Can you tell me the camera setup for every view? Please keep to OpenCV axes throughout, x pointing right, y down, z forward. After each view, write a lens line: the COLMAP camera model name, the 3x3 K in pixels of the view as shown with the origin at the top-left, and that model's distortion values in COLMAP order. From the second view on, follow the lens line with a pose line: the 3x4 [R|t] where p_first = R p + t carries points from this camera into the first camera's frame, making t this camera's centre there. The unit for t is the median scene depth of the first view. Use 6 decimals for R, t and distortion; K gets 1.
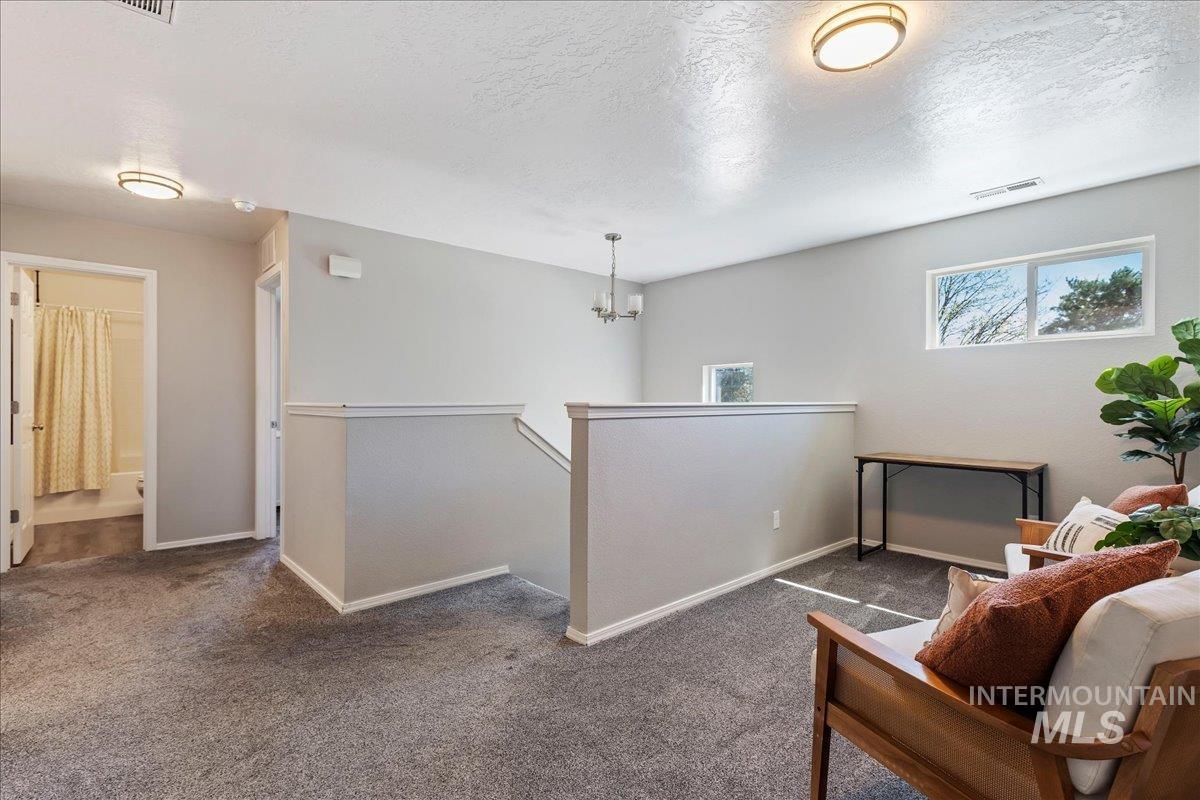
lens RADIAL K [[539.8, 0, 596.0], [0, 539.8, 396.5], [0, 0, 1]] dist [0.003880, 0.000165]
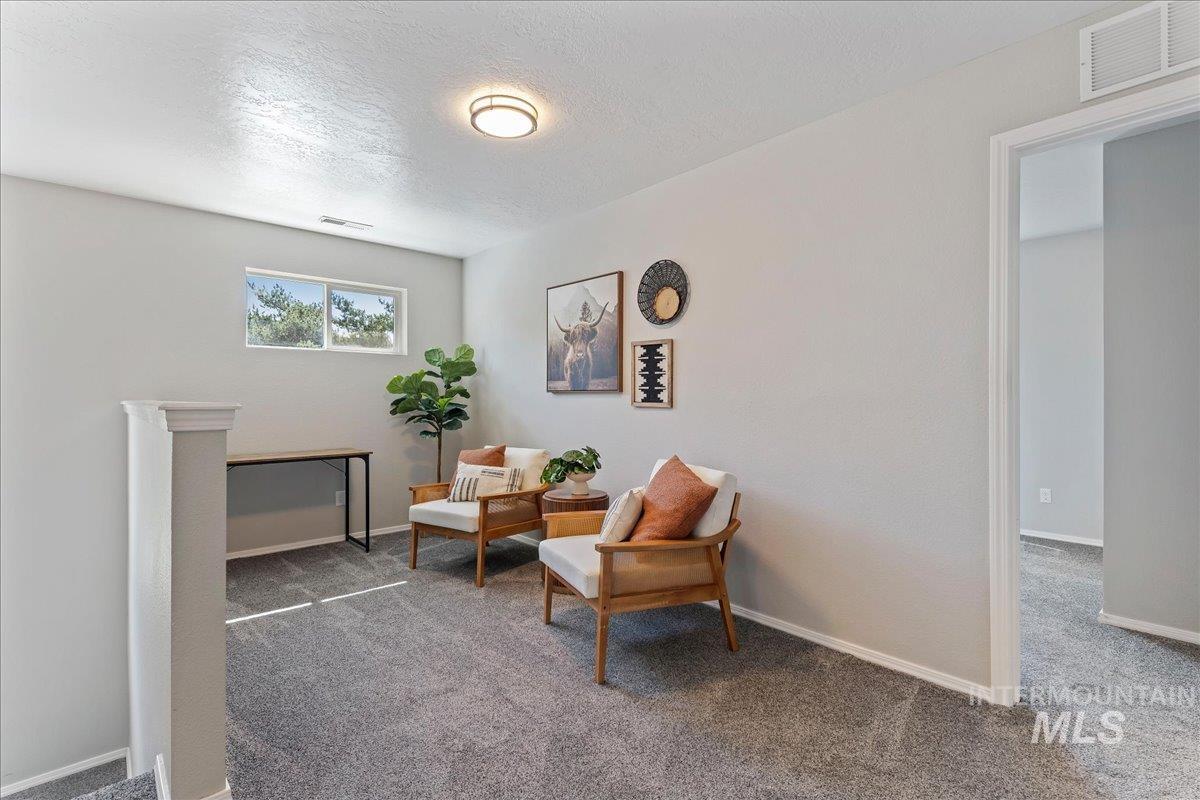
lens RADIAL K [[539.8, 0, 595.5], [0, 539.8, 401.3], [0, 0, 1]] dist [0.003880, 0.000165]
pose [[0.021438, -0.007050, 0.999745, -0.474615], [-0.004979, 0.999962, 0.007158, 0.002089], [-0.999758, -0.005132, 0.021402, 0.450438]]
